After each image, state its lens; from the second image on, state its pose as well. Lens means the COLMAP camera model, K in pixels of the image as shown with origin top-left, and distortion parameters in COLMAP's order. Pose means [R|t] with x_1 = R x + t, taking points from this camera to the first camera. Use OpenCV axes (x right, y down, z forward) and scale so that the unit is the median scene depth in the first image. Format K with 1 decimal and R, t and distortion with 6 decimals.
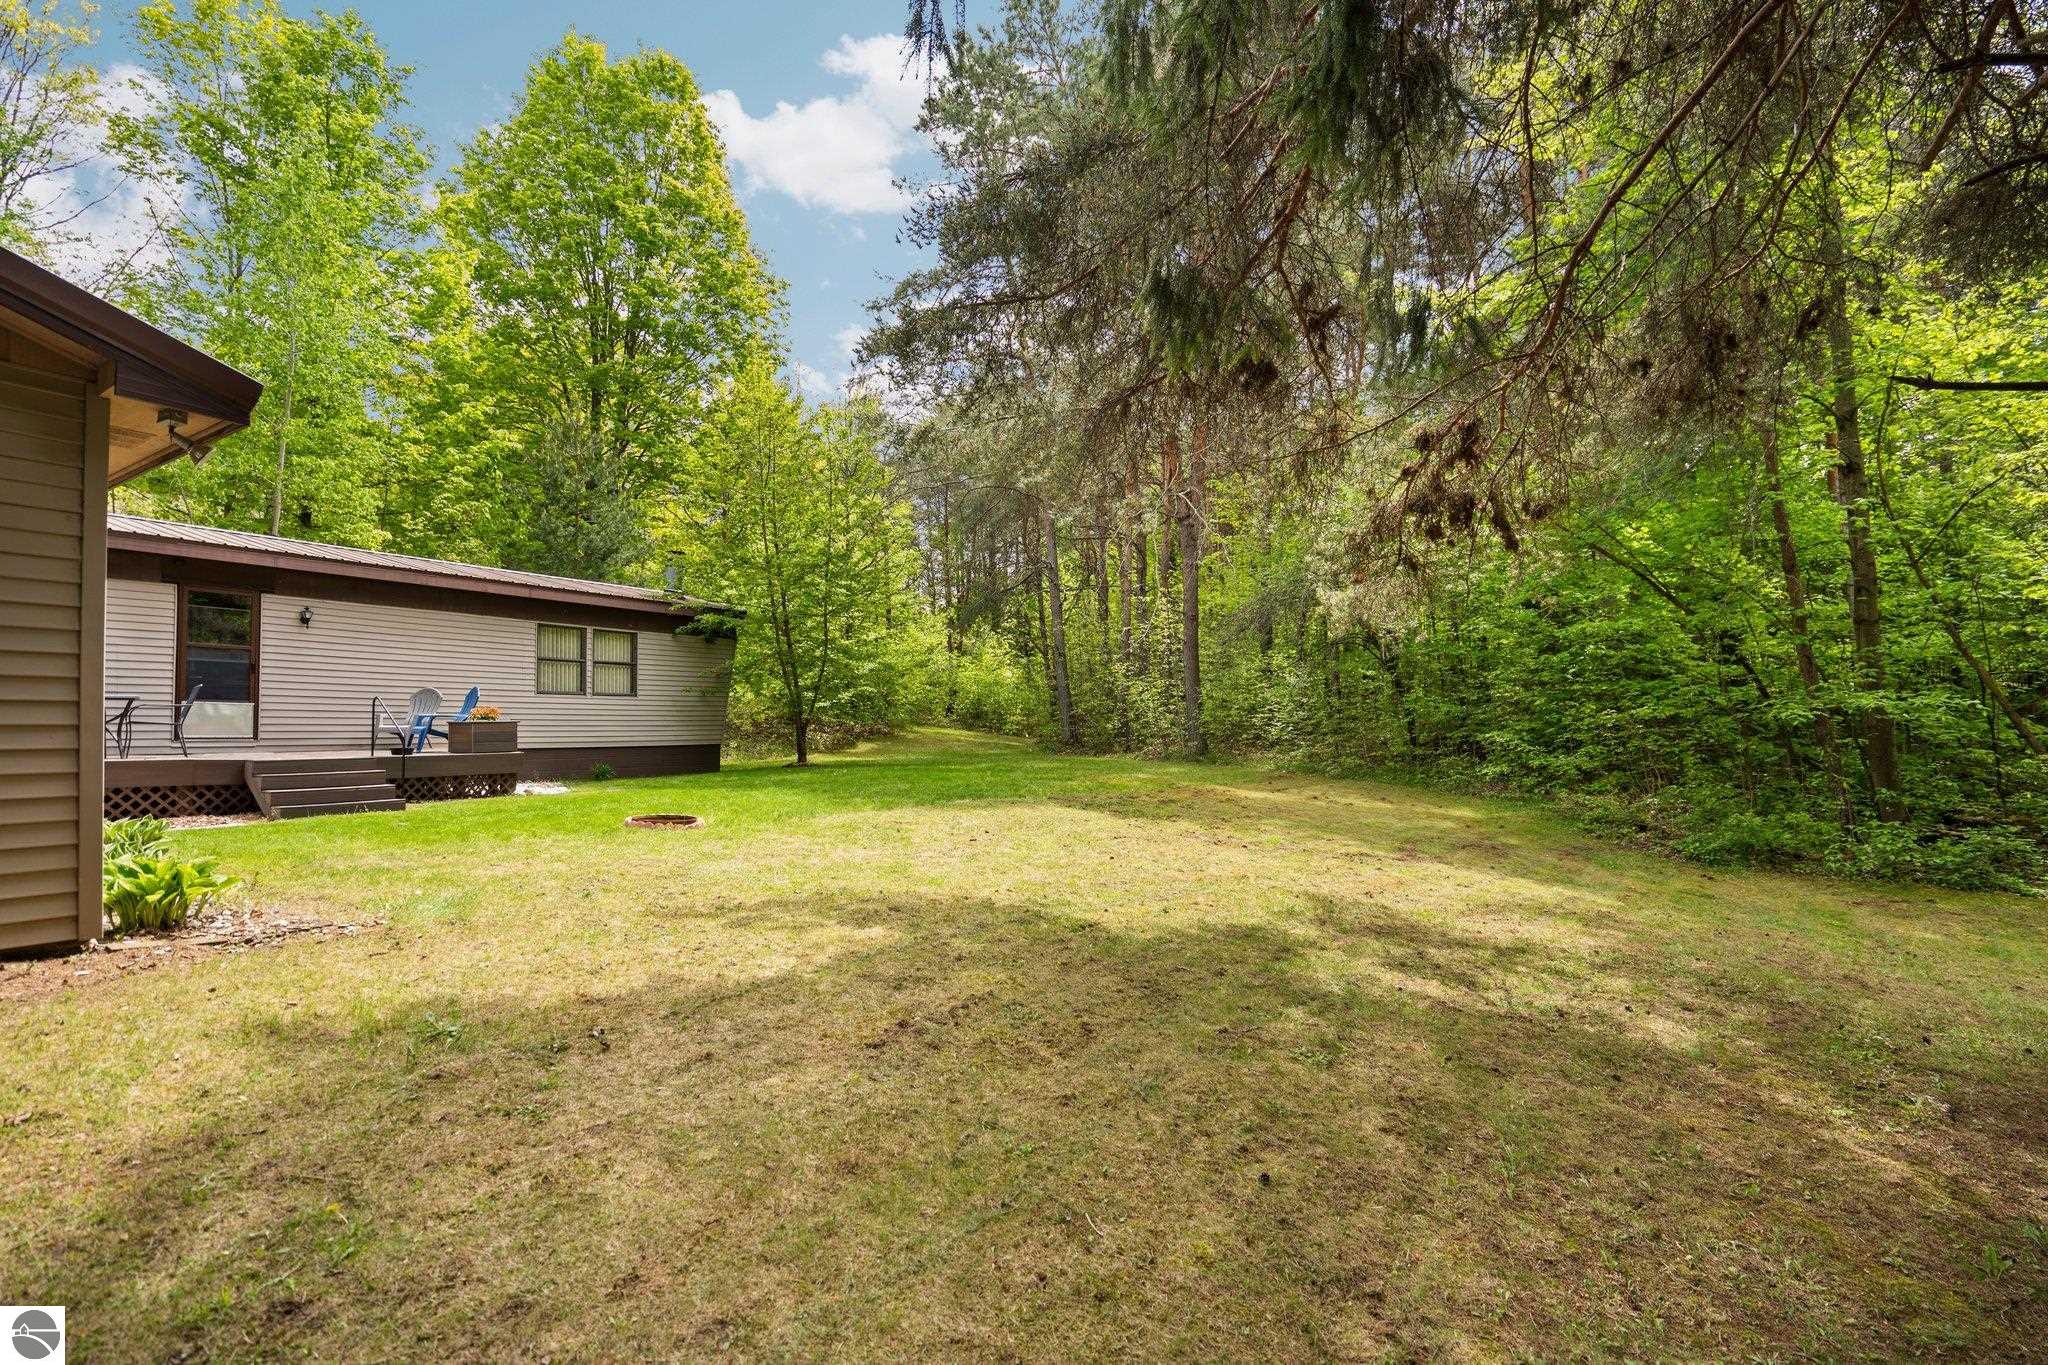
lens RADIAL K [[930.7, 0, 1028.2], [0, 930.7, 719.3], [0, 0, 1]] dist [0.000540, 0.000102]
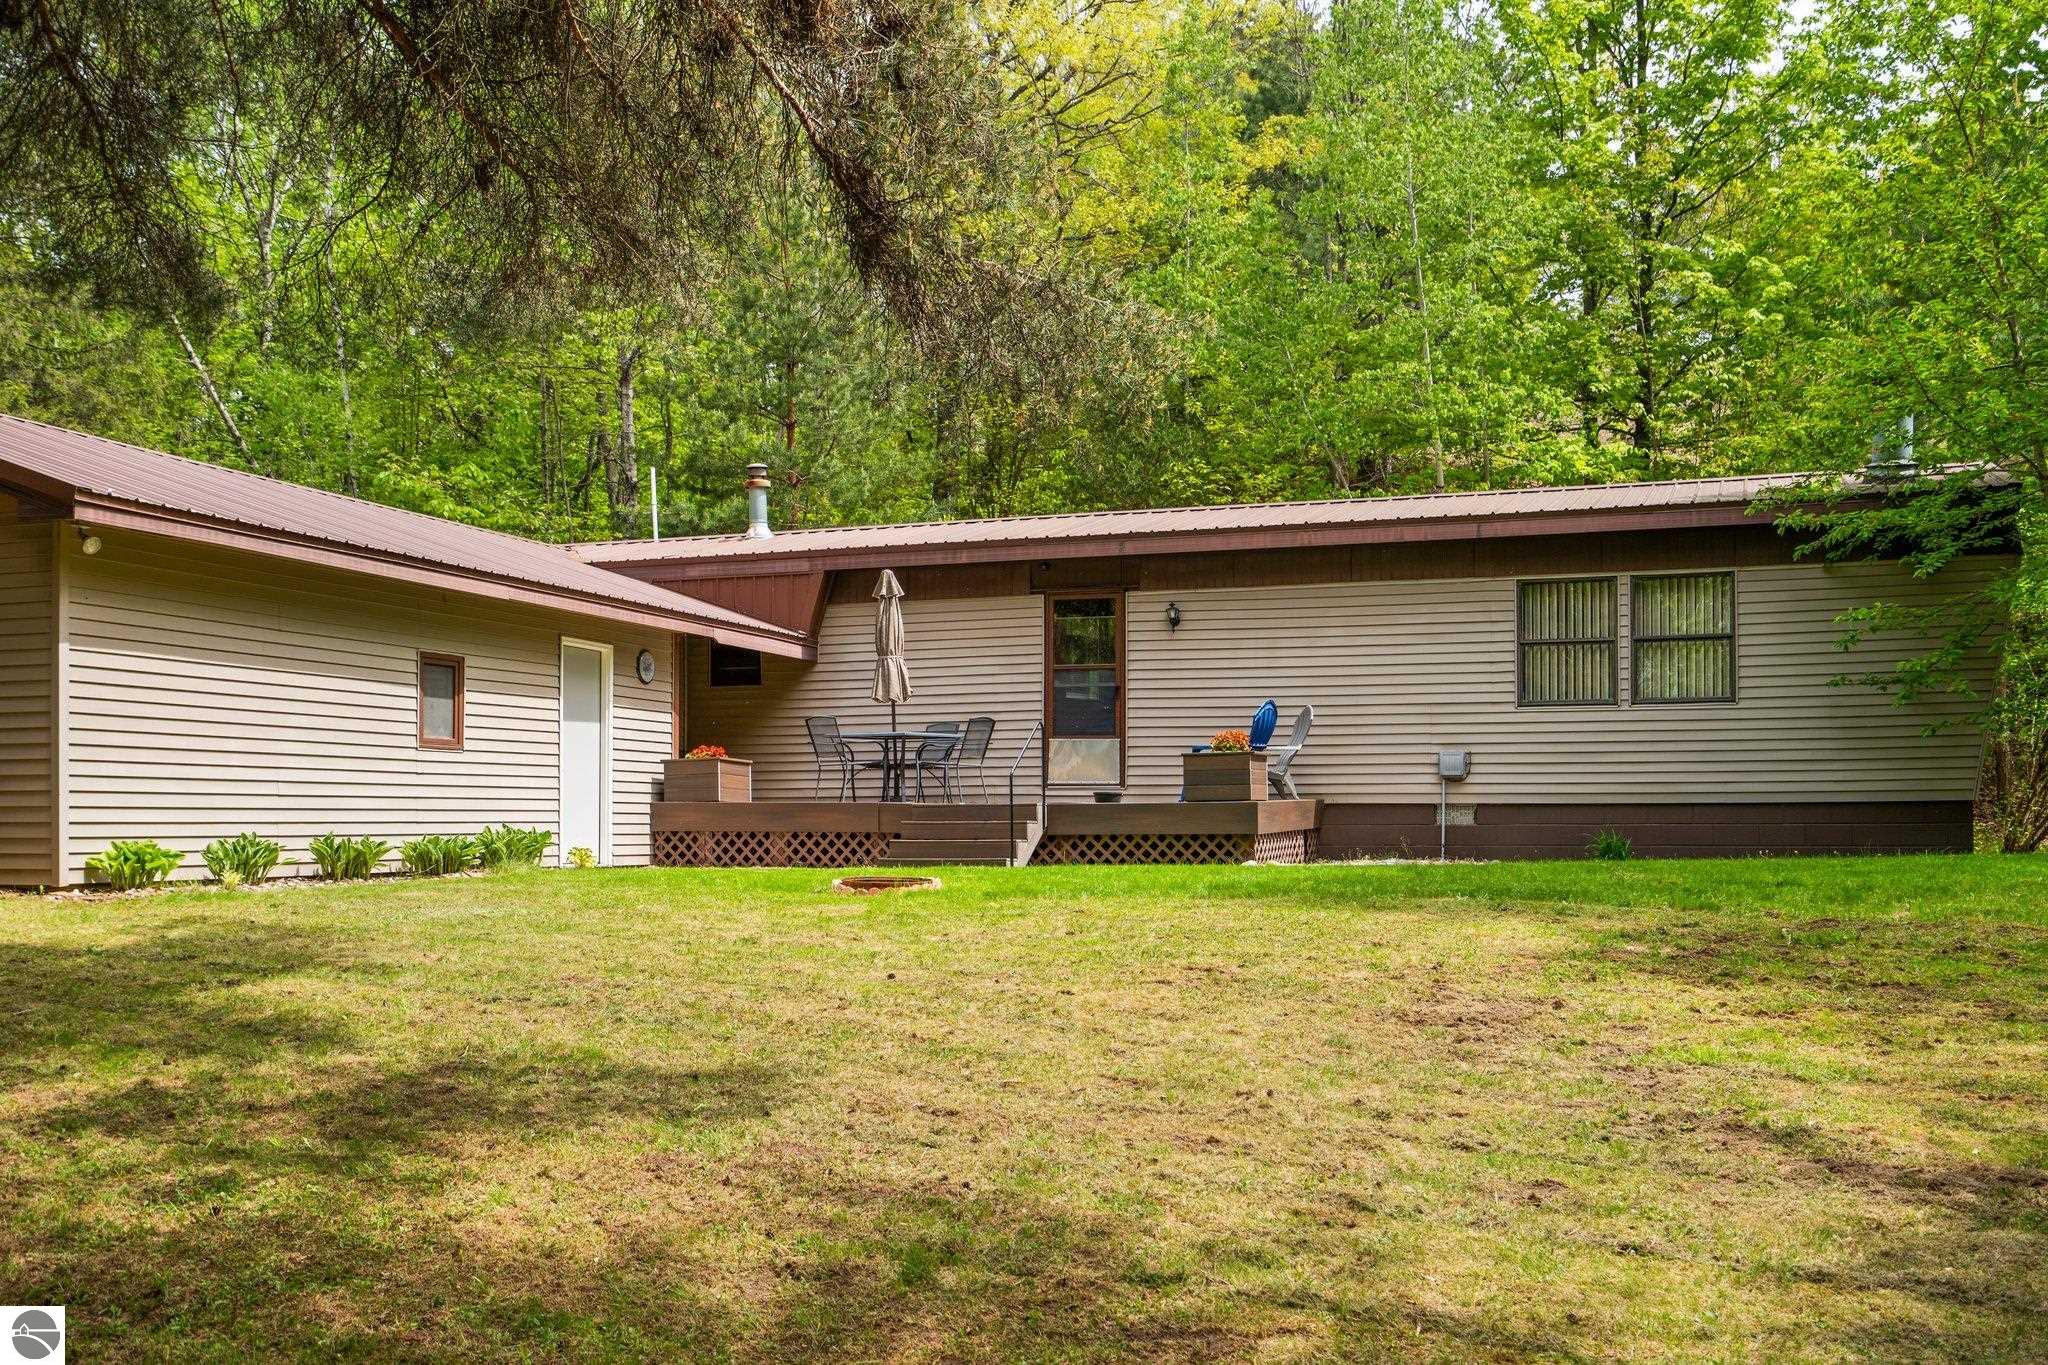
lens RADIAL K [[2035.3, 0, 1025.8], [0, 2035.3, 756.7], [0, 0, 1]] dist [0.024017, -0.026236]
pose [[0.203769, -0.028898, -0.978592, 0.744415], [0.010324, 0.999572, -0.027368, 0.040340], [0.978965, -0.004527, 0.203980, 0.563567]]
